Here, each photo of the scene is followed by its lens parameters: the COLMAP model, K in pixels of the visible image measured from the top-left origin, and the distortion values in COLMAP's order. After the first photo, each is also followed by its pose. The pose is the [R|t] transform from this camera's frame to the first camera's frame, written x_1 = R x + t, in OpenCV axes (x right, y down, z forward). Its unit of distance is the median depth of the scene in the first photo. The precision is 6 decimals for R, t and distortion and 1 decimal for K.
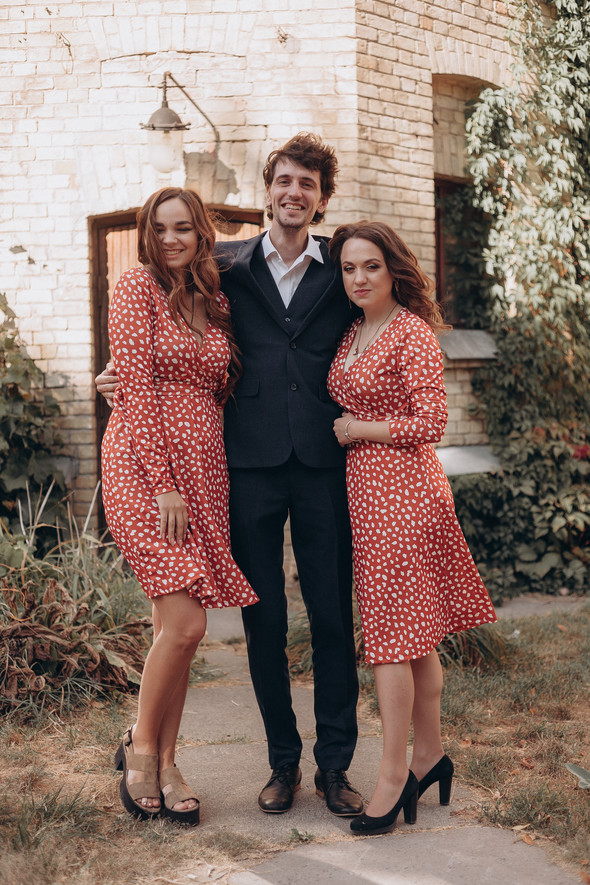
lens RADIAL K [[1480.4, 0, 287.5], [0, 1480.4, 439.9], [0, 0, 1]] dist [-0.107706, 0.000000]
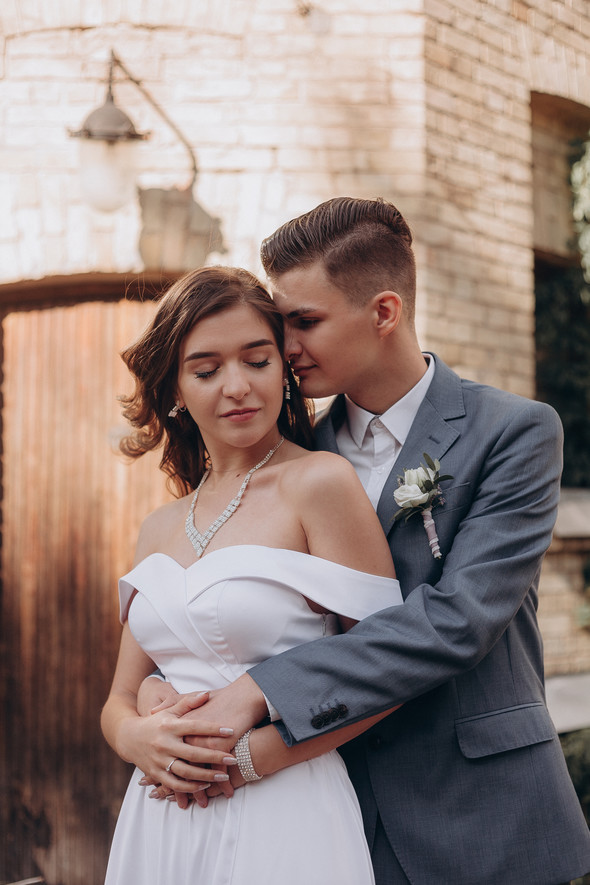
lens RADIAL K [[1479.1, 0, 295.9], [0, 1479.1, 437.8], [0, 0, 1]] dist [-0.157573, 0.000000]
pose [[0.998099, 0.022599, 0.057331, -0.037923], [-0.016246, 0.993914, -0.108951, -0.028069], [-0.059444, 0.107812, 0.992393, 0.410034]]
